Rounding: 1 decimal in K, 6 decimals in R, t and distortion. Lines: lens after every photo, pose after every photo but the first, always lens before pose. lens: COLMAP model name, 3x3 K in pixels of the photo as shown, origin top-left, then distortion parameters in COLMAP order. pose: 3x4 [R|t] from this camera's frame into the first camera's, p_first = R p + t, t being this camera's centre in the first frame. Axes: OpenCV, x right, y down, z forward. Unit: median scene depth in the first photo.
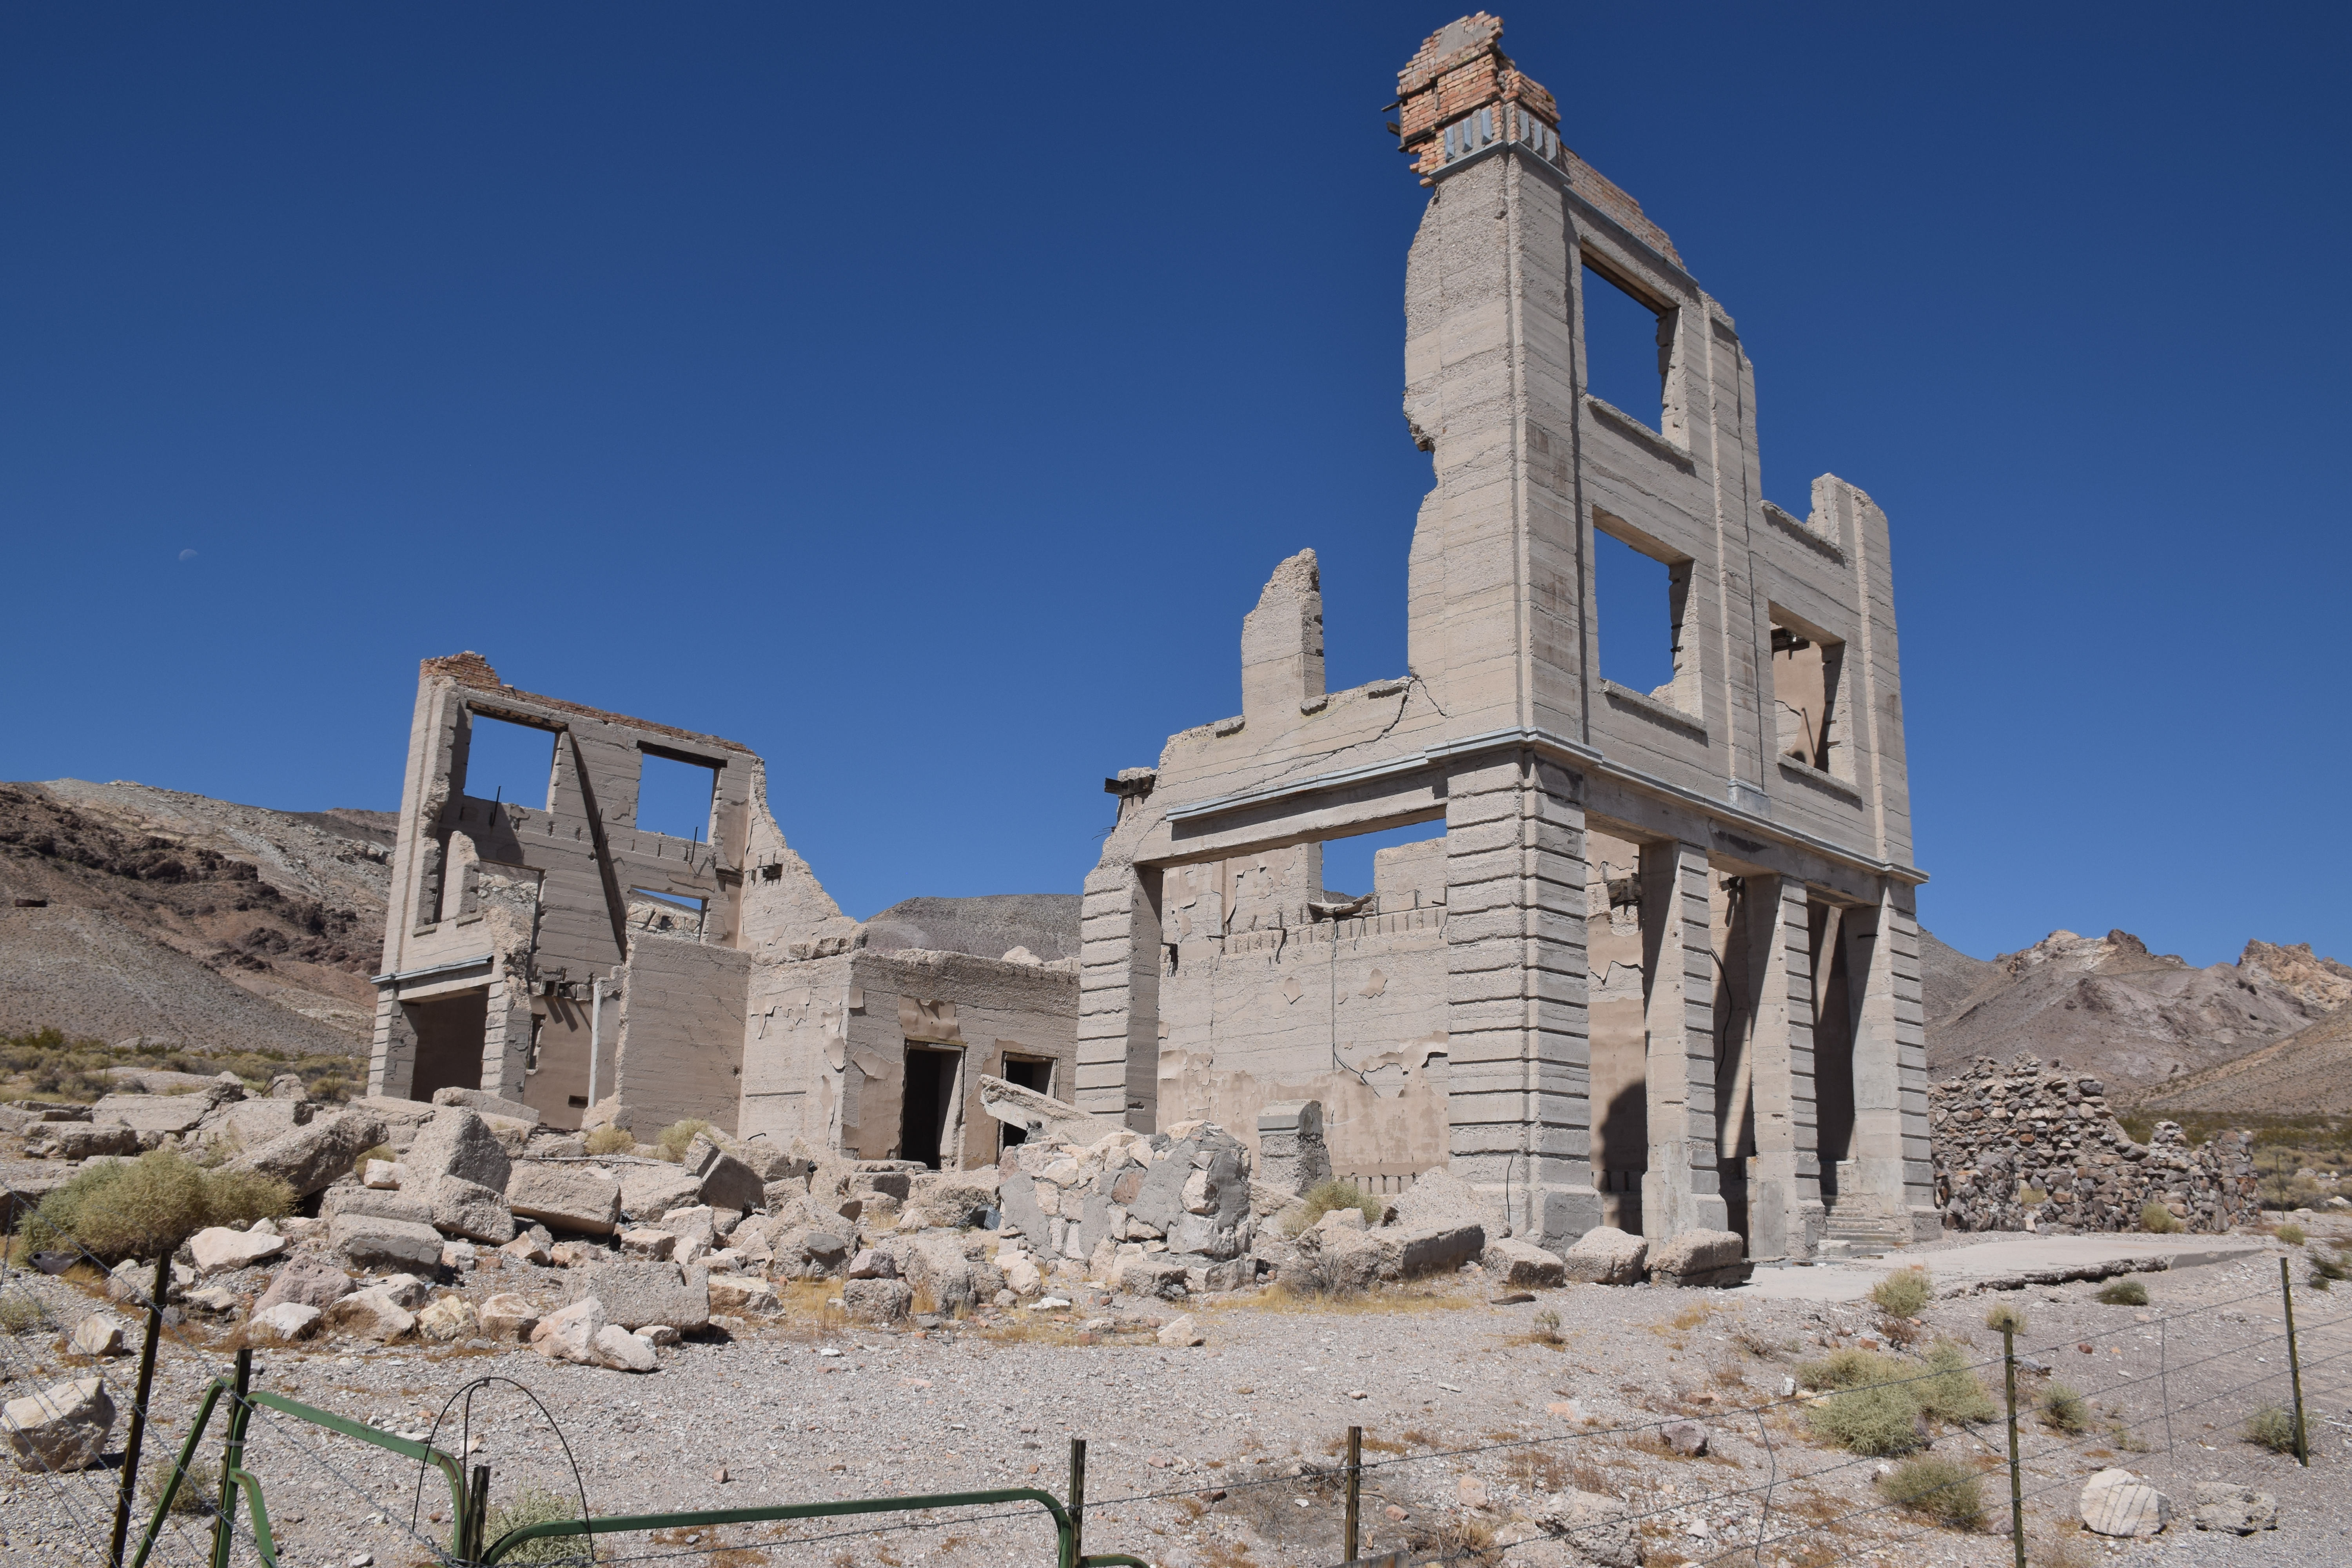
lens RADIAL K [[1845.0, 0, 1180.3], [0, 1845.0, 799.3], [0, 0, 1]] dist [-0.157305, 0.117637]
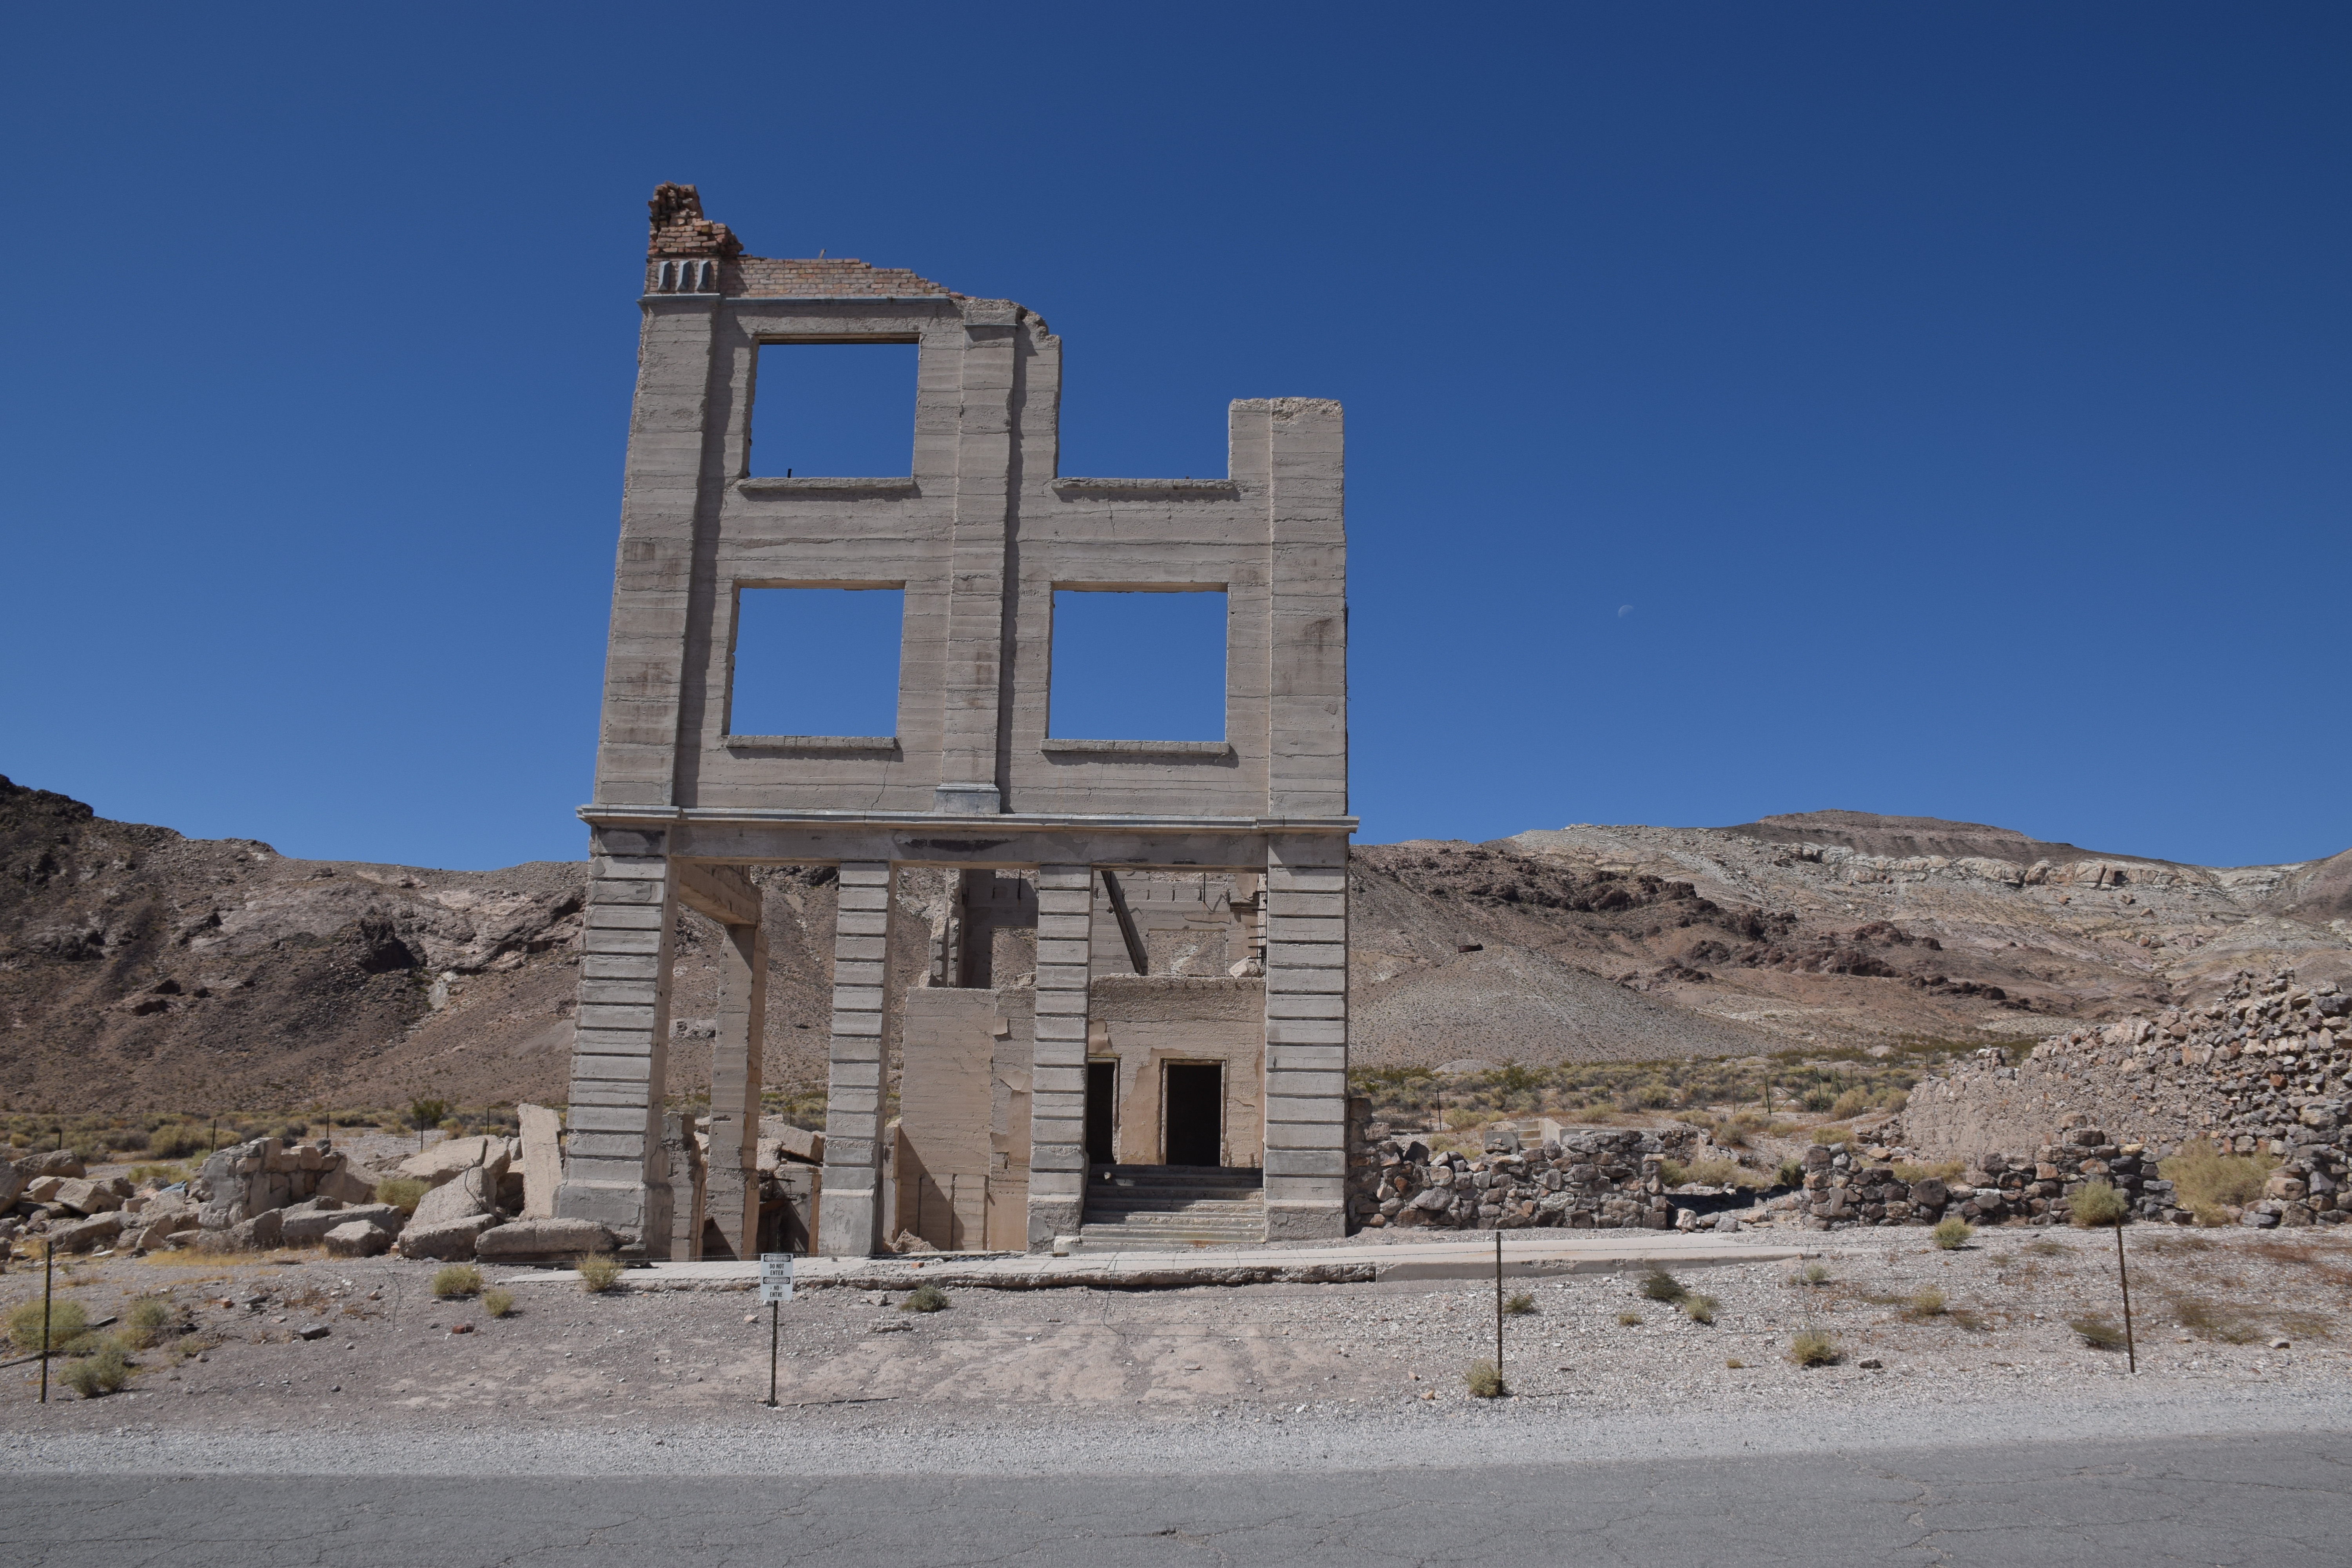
lens RADIAL K [[1846.9, 0, 1181.5], [0, 1846.9, 795.0], [0, 0, 1]] dist [-0.153198, 0.113798]
pose [[0.701635, -0.164928, -0.693186, 0.866945], [0.169019, 0.983601, -0.062946, 0.064185], [0.692200, -0.072997, 0.718004, 0.270295]]
